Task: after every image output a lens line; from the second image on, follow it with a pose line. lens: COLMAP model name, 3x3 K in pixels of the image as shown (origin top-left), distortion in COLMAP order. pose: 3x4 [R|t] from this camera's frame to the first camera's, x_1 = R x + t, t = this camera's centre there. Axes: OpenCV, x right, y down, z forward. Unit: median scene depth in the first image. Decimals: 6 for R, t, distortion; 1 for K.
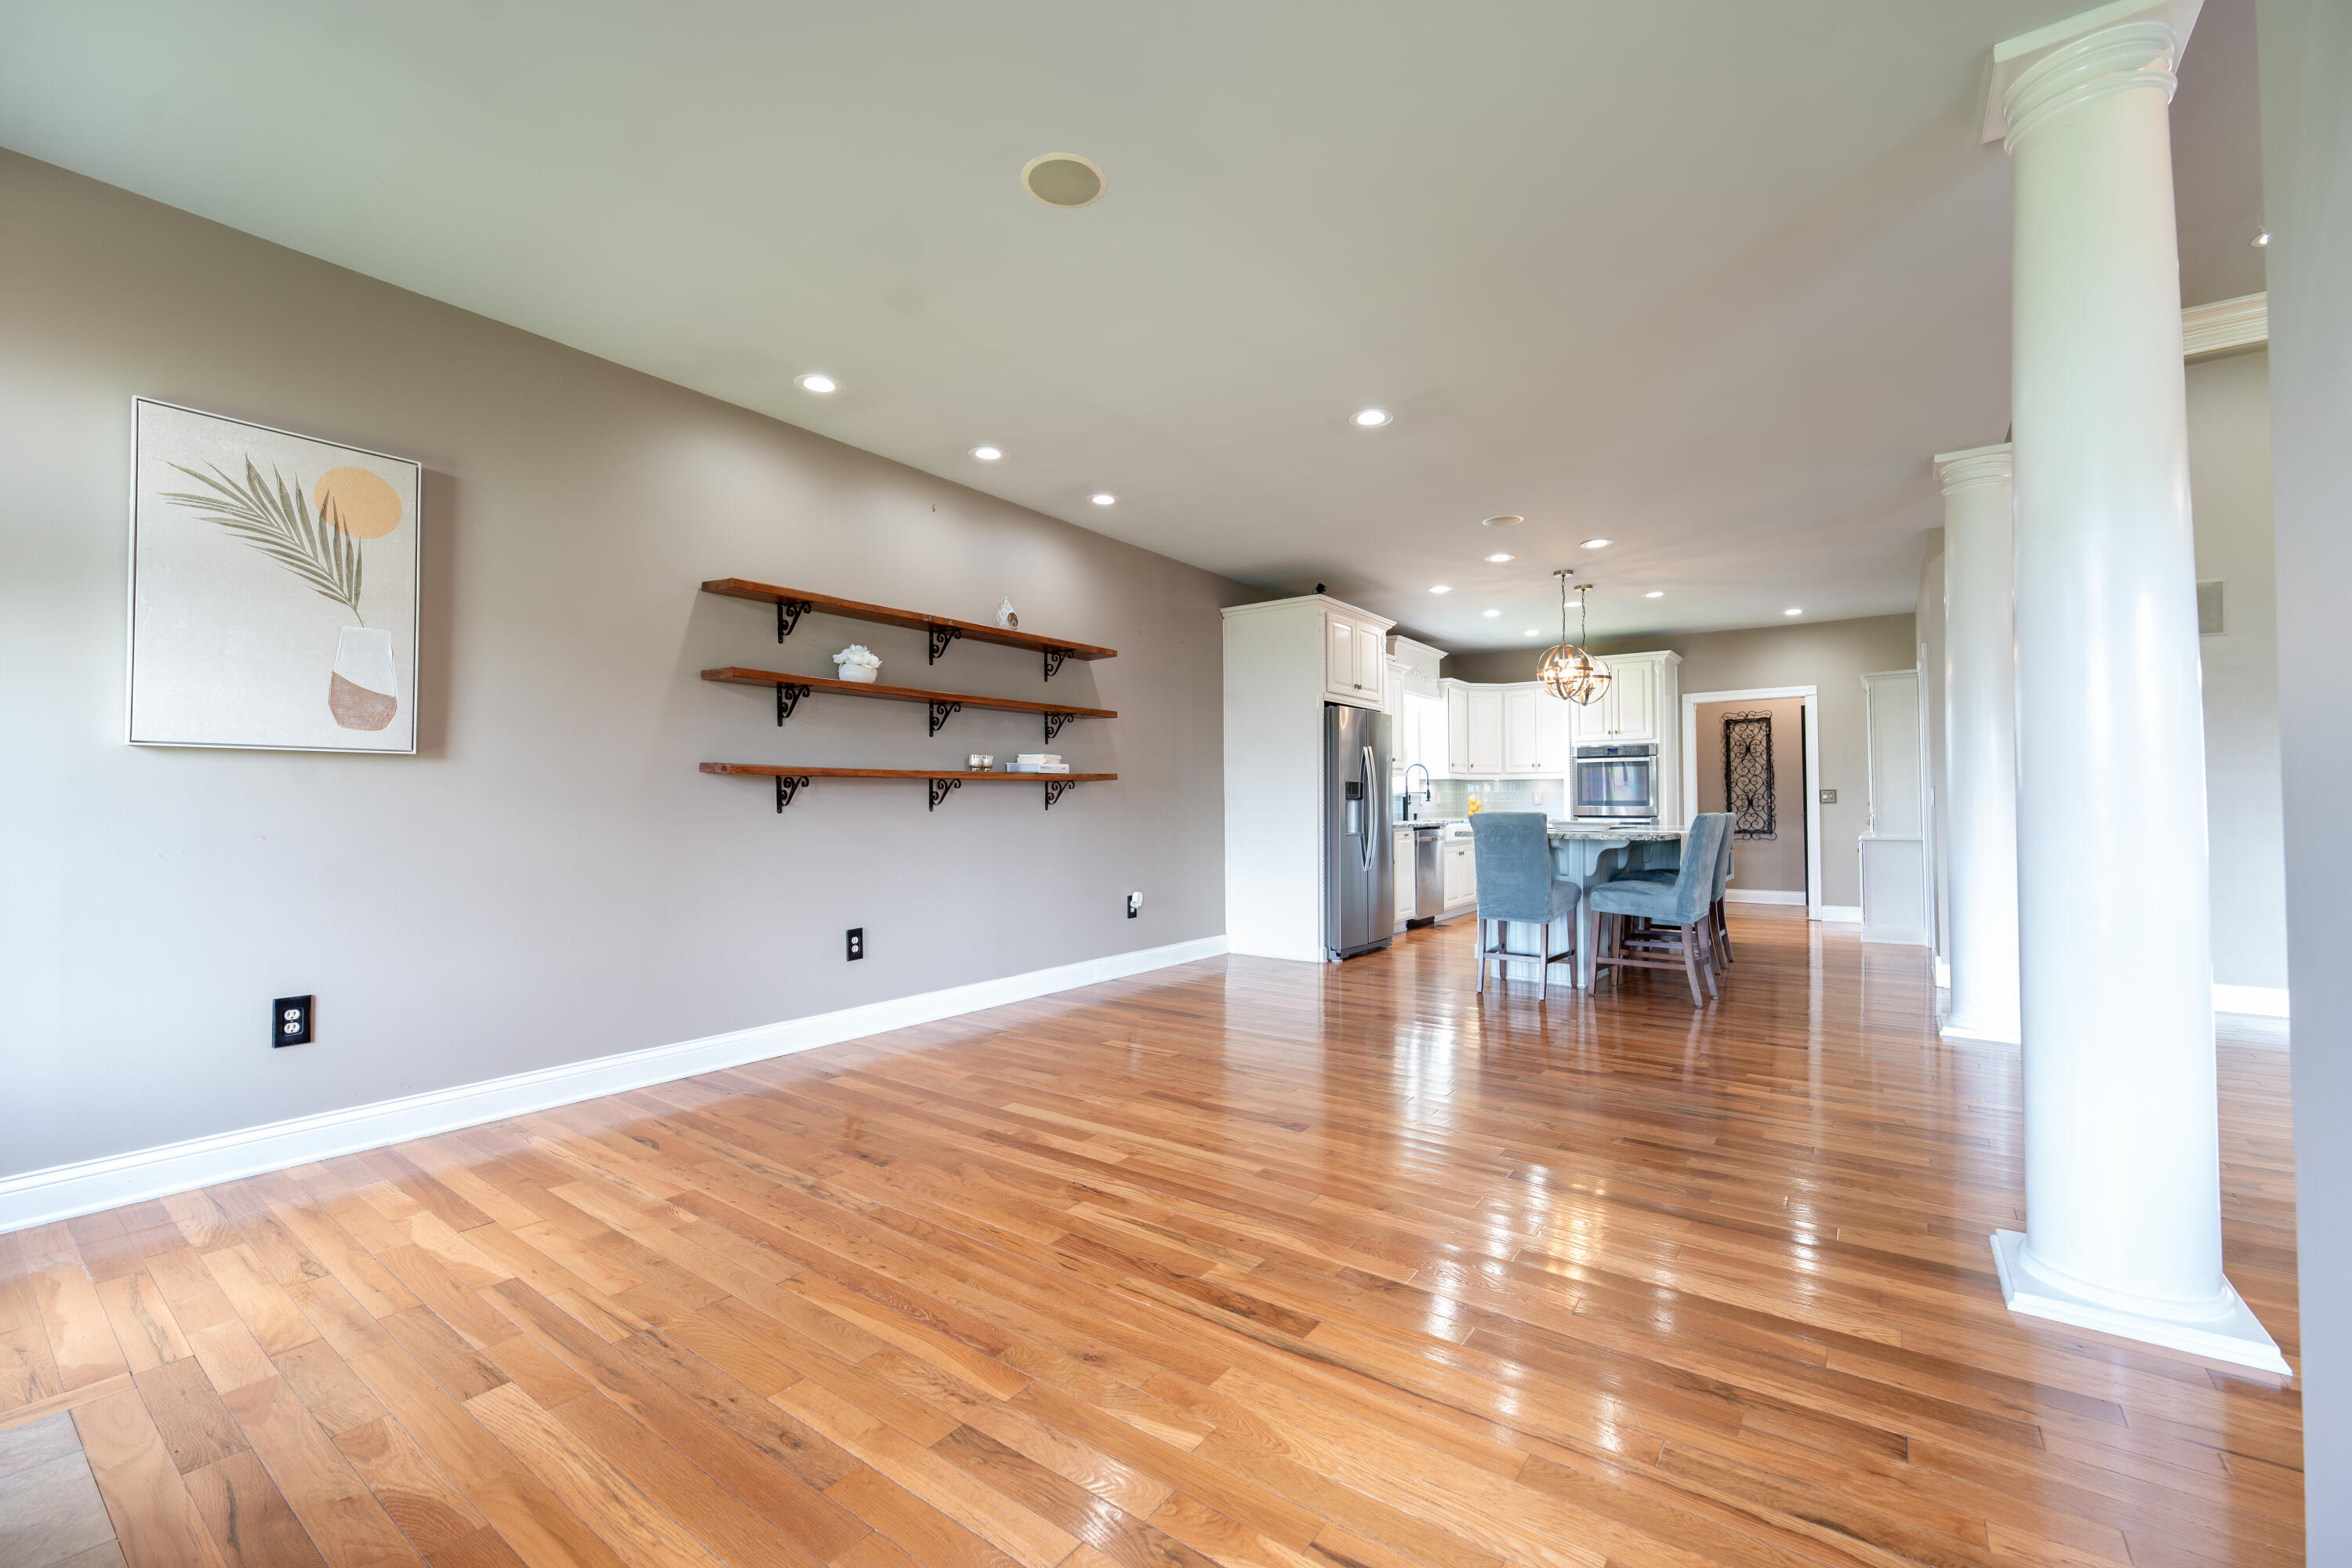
lens RADIAL K [[969.2, 0, 1162.9], [0, 969.2, 783.4], [0, 0, 1]] dist [0.007614, -0.000867]
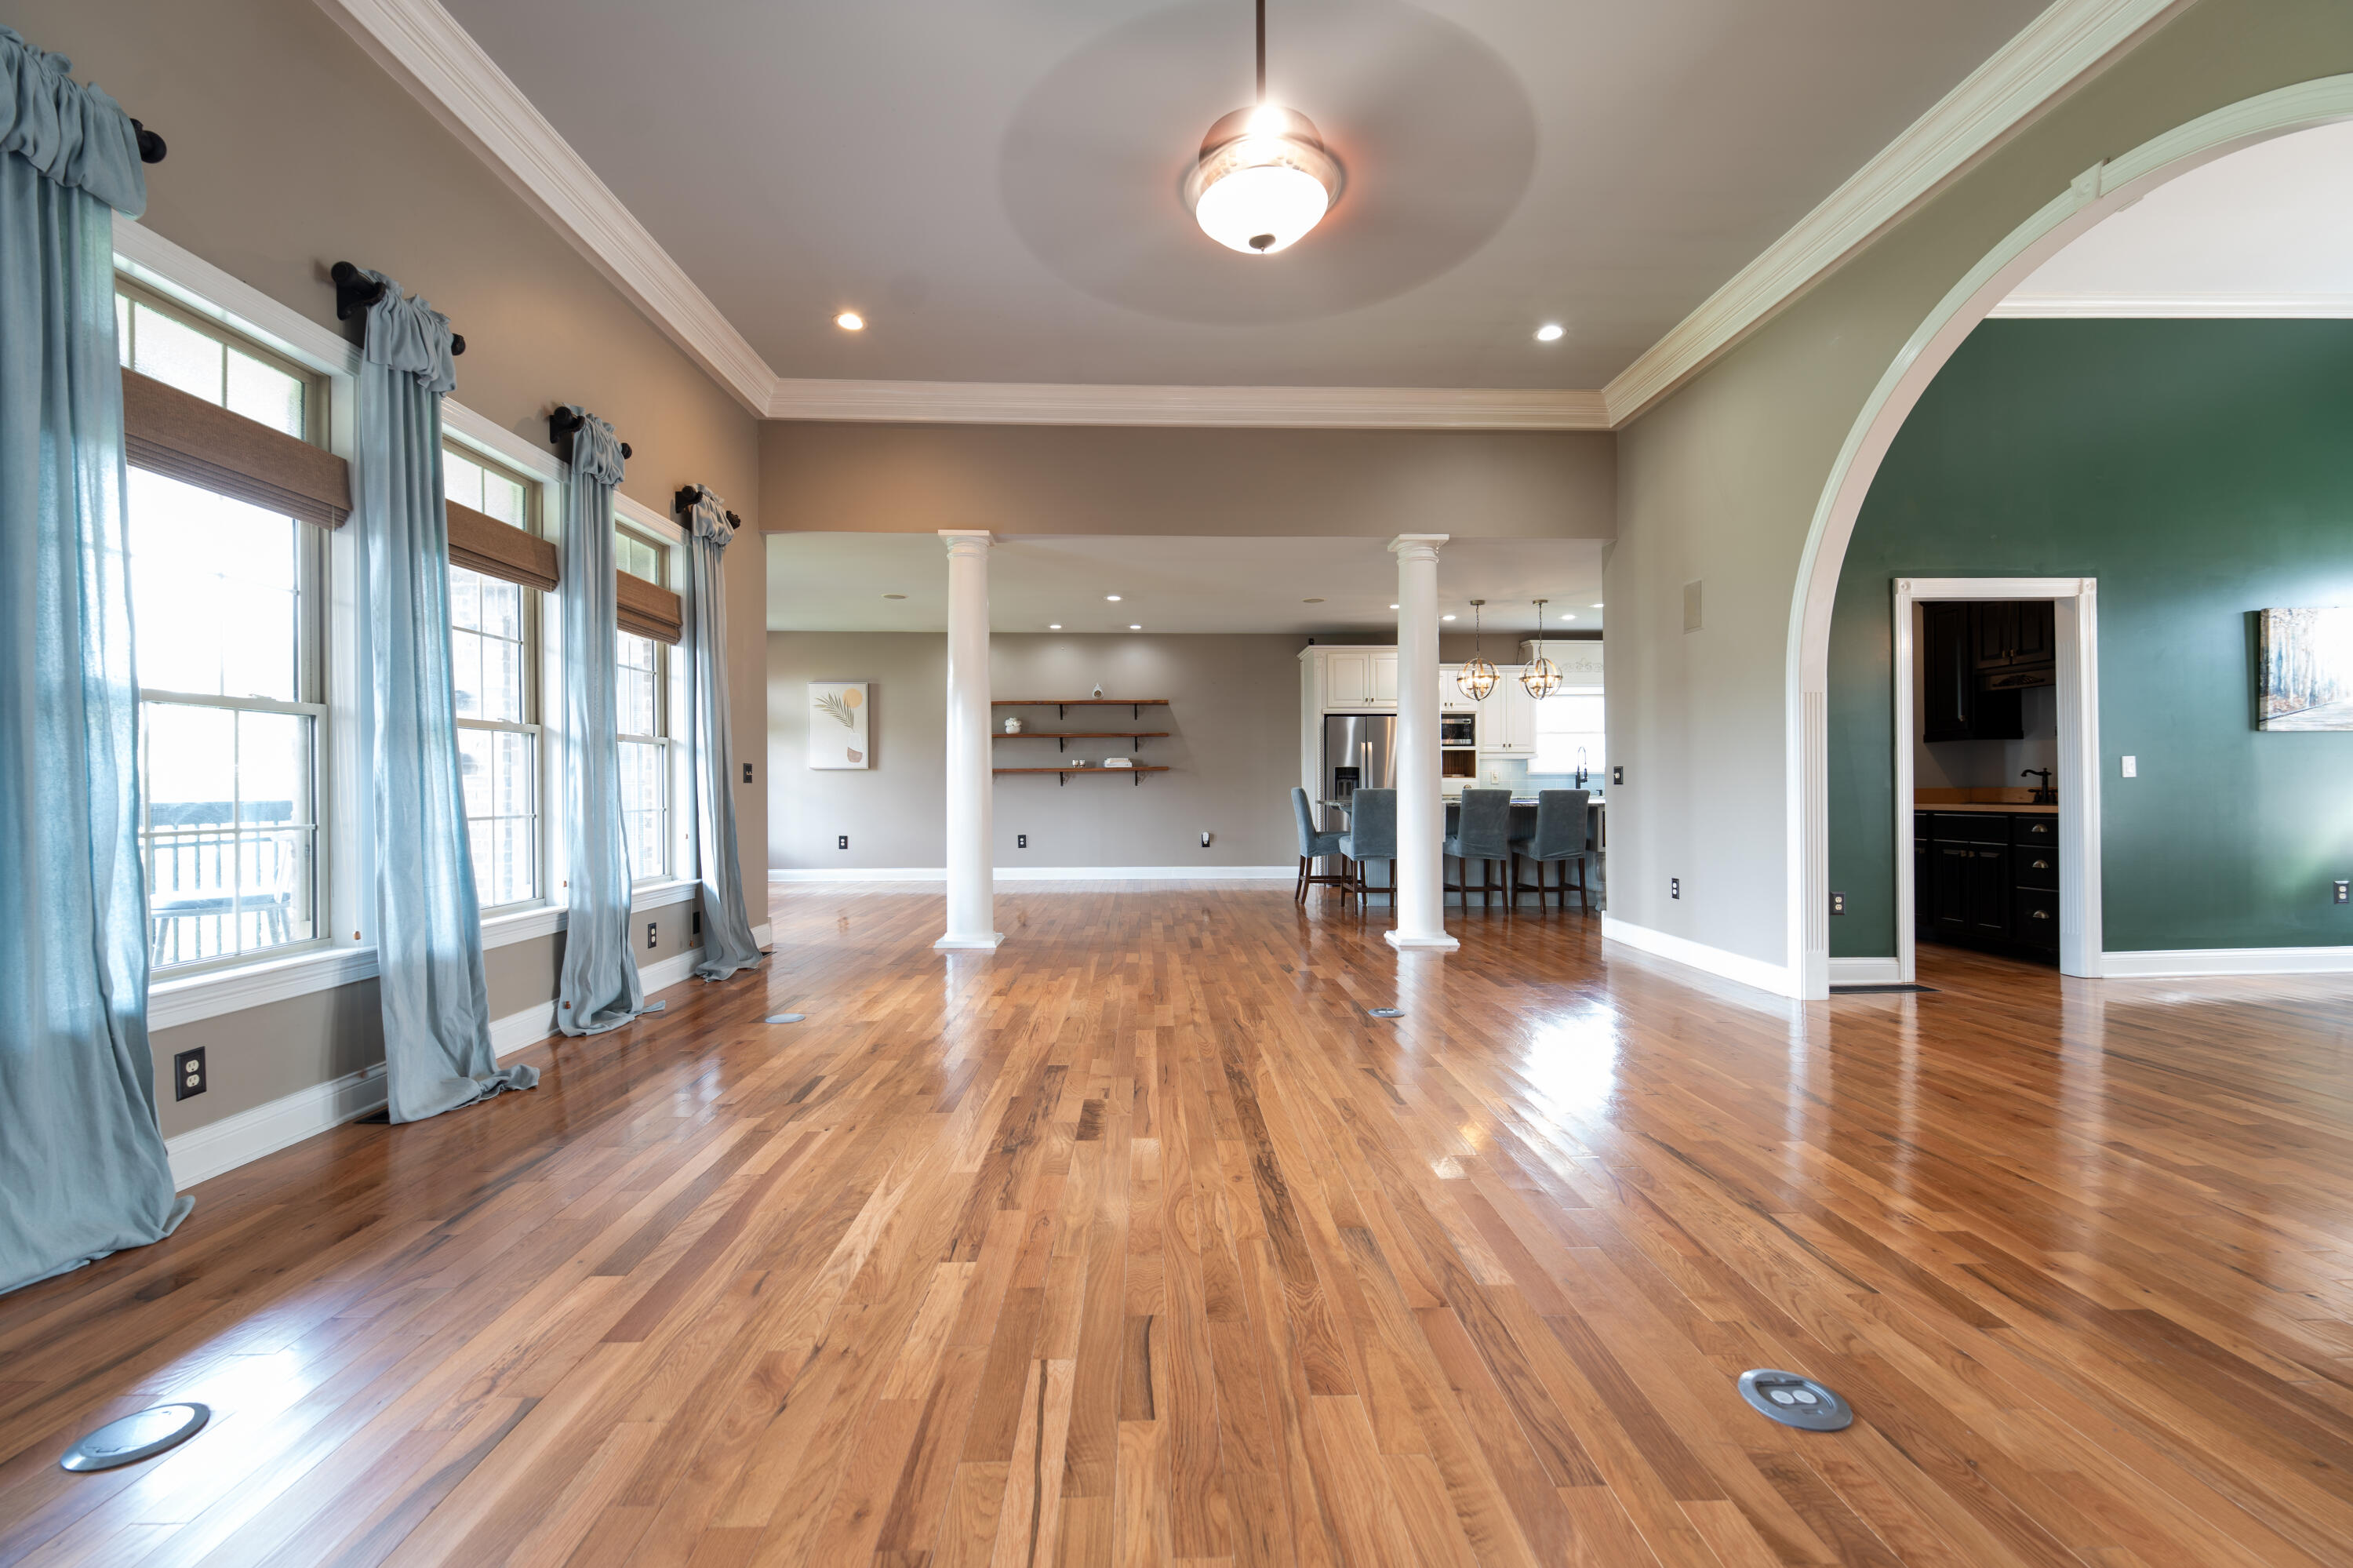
lens RADIAL K [[969.7, 0, 1168.6], [0, 969.7, 795.7], [0, 0, 1]] dist [0.007614, -0.000867]
pose [[0.629271, 0.010719, -0.777112, 2.500331], [0.019090, 0.999390, 0.029244, -0.015849], [0.776951, -0.033237, 0.628683, -0.316819]]
